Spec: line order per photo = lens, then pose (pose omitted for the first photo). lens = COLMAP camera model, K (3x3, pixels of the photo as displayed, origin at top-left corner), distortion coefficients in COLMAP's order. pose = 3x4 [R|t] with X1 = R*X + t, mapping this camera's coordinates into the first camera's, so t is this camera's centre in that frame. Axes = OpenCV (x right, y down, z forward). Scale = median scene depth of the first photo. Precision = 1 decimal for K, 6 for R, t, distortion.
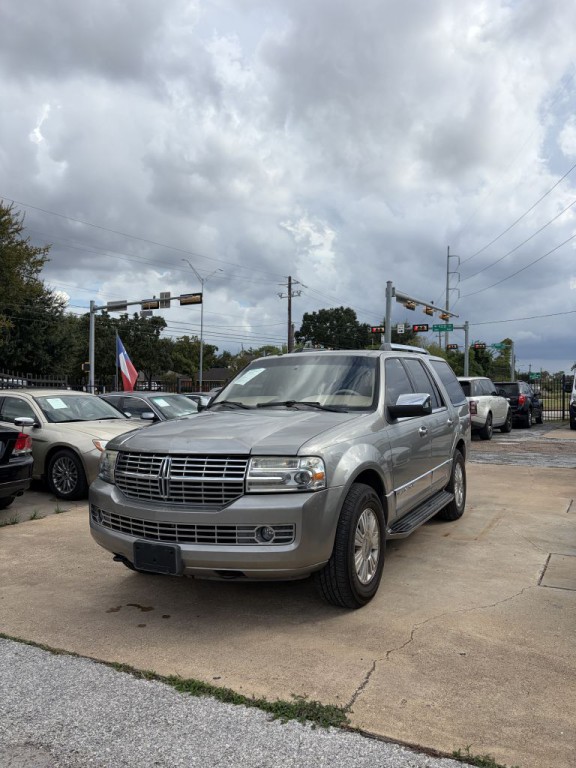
lens RADIAL K [[582.5, 0, 289.7], [0, 582.5, 395.6], [0, 0, 1]] dist [0.045336, -0.051614]
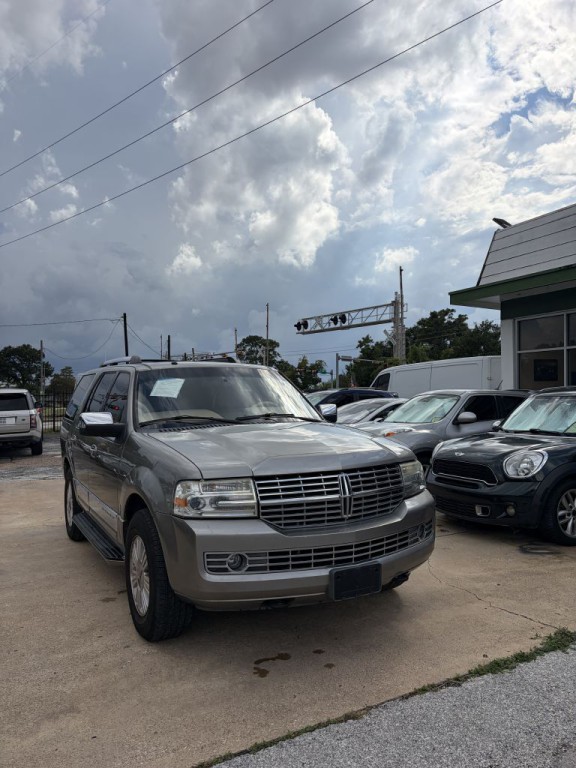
lens RADIAL K [[582.5, 0, 291.0], [0, 582.5, 394.7], [0, 0, 1]] dist [0.045336, -0.051614]
pose [[0.553117, 0.002166, 0.833100, -0.890097], [0.016031, 0.999784, -0.013243, -0.009525], [-0.832949, 0.020680, 0.552963, 0.469294]]
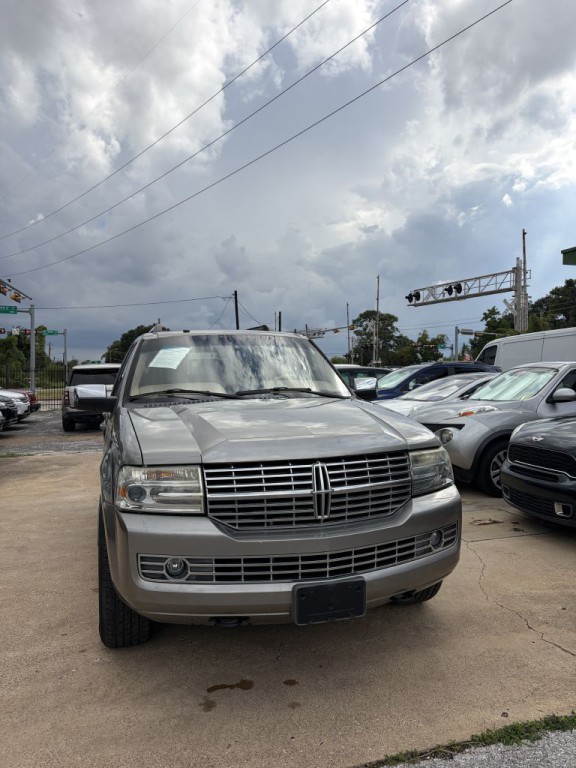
lens RADIAL K [[582.5, 0, 290.0], [0, 582.5, 385.3], [0, 0, 1]] dist [0.045336, -0.051614]
pose [[0.714368, -0.015337, 0.699602, -0.643675], [0.013437, 0.999876, 0.008200, -0.000211], [-0.699641, 0.003543, 0.714486, 0.425972]]
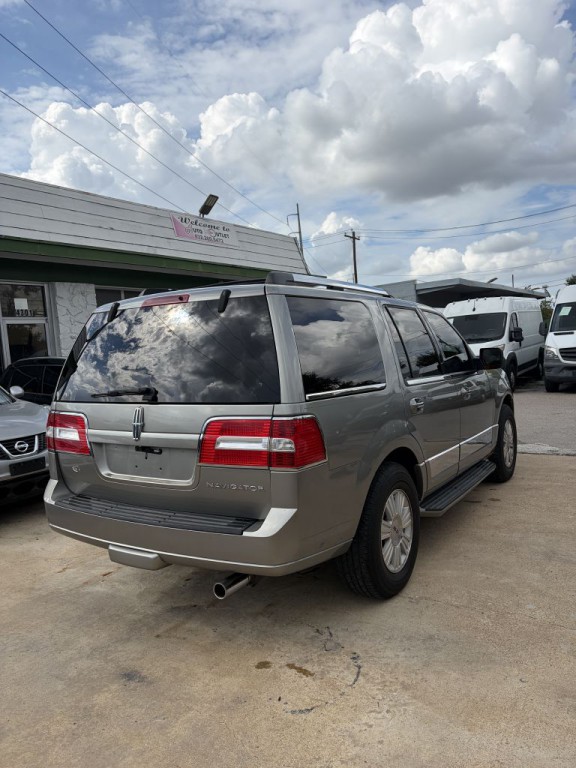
lens RADIAL K [[582.5, 0, 287.5], [0, 582.5, 390.8], [0, 0, 1]] dist [0.045336, -0.051614]
pose [[-0.993447, 0.066901, 0.092665, 0.111491], [0.074933, 0.993466, 0.086089, -0.043083], [-0.086300, 0.092468, -0.991969, 2.605007]]
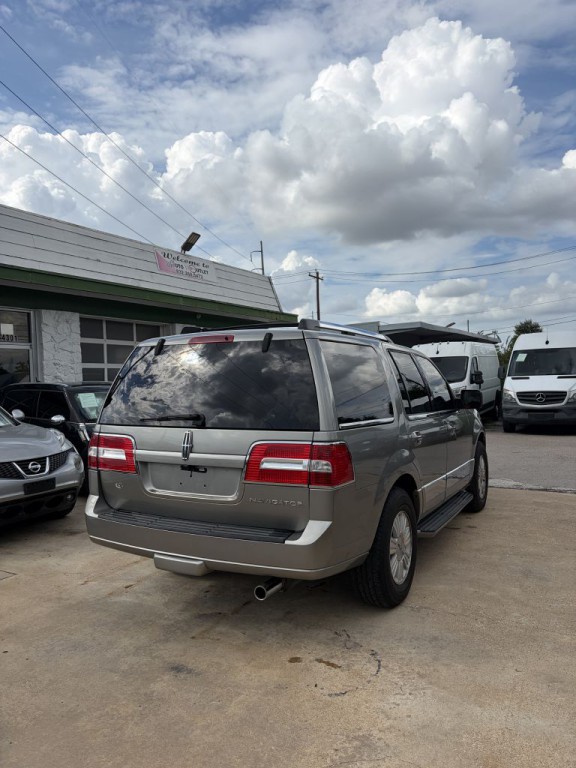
lens RADIAL K [[582.5, 0, 287.2], [0, 582.5, 386.9], [0, 0, 1]] dist [0.045336, -0.051614]
pose [[-0.999287, 0.035275, 0.013446, 0.210580], [0.035617, 0.999025, 0.026076, -0.053854], [-0.012513, 0.026536, -0.999570, 2.731403]]
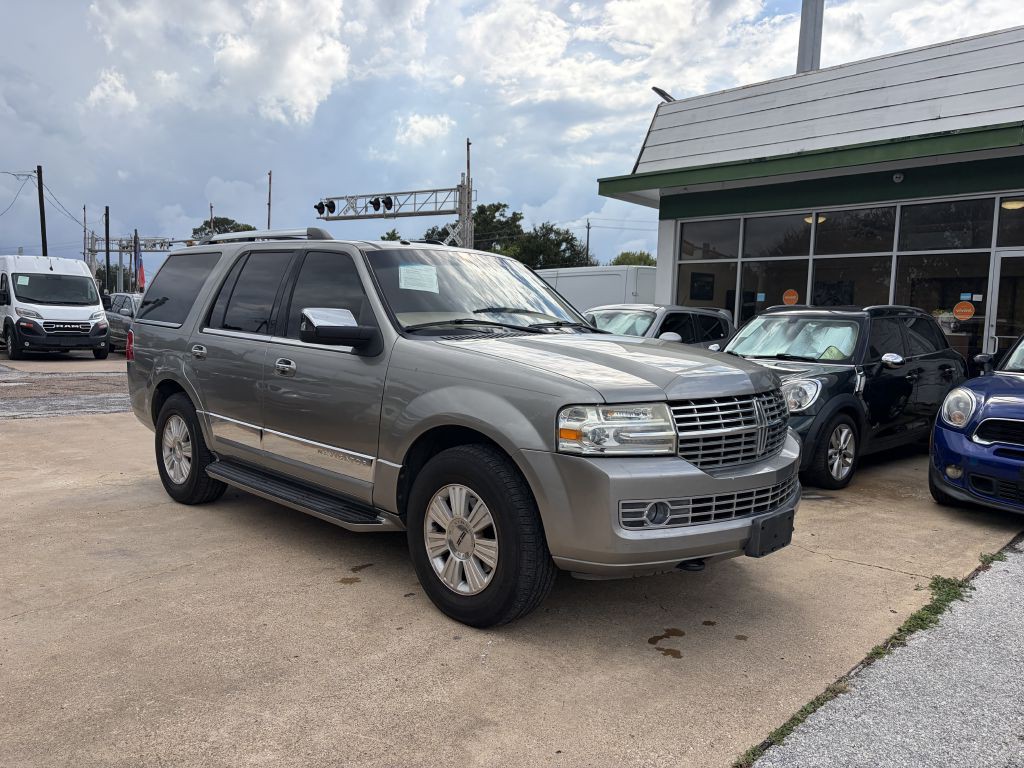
lens RADIAL K [[776.7, 0, 509.1], [0, 776.7, 385.2], [0, 0, 1]] dist [0.045336, -0.051614]
pose [[0.281972, -0.070134, 0.956856, -1.048601], [-0.021096, 0.996630, 0.079265, 0.015510], [-0.959191, -0.042536, 0.279542, 0.877217]]
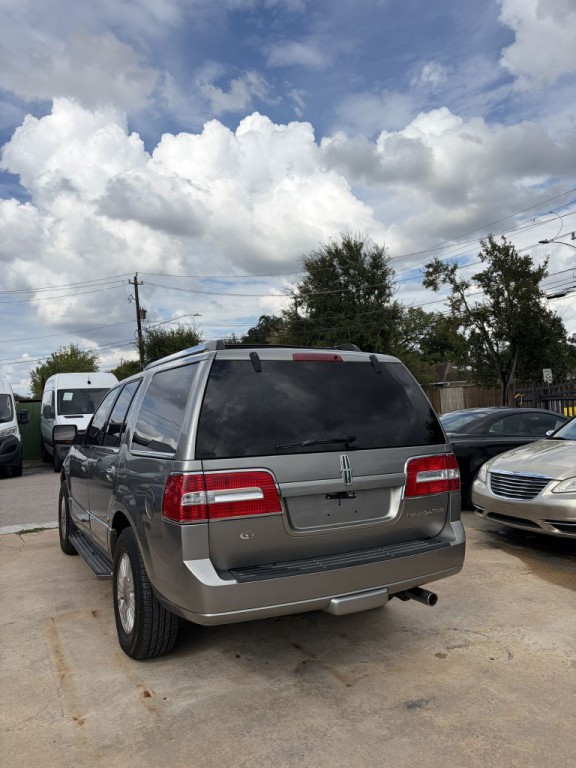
lens RADIAL K [[582.5, 0, 283.1], [0, 582.5, 382.0], [0, 0, 1]] dist [0.045336, -0.051614]
pose [[-0.563192, -0.001503, -0.826325, 1.053412], [0.030769, 0.999267, -0.022788, -0.053957], [0.825753, -0.038260, -0.562733, 2.268037]]
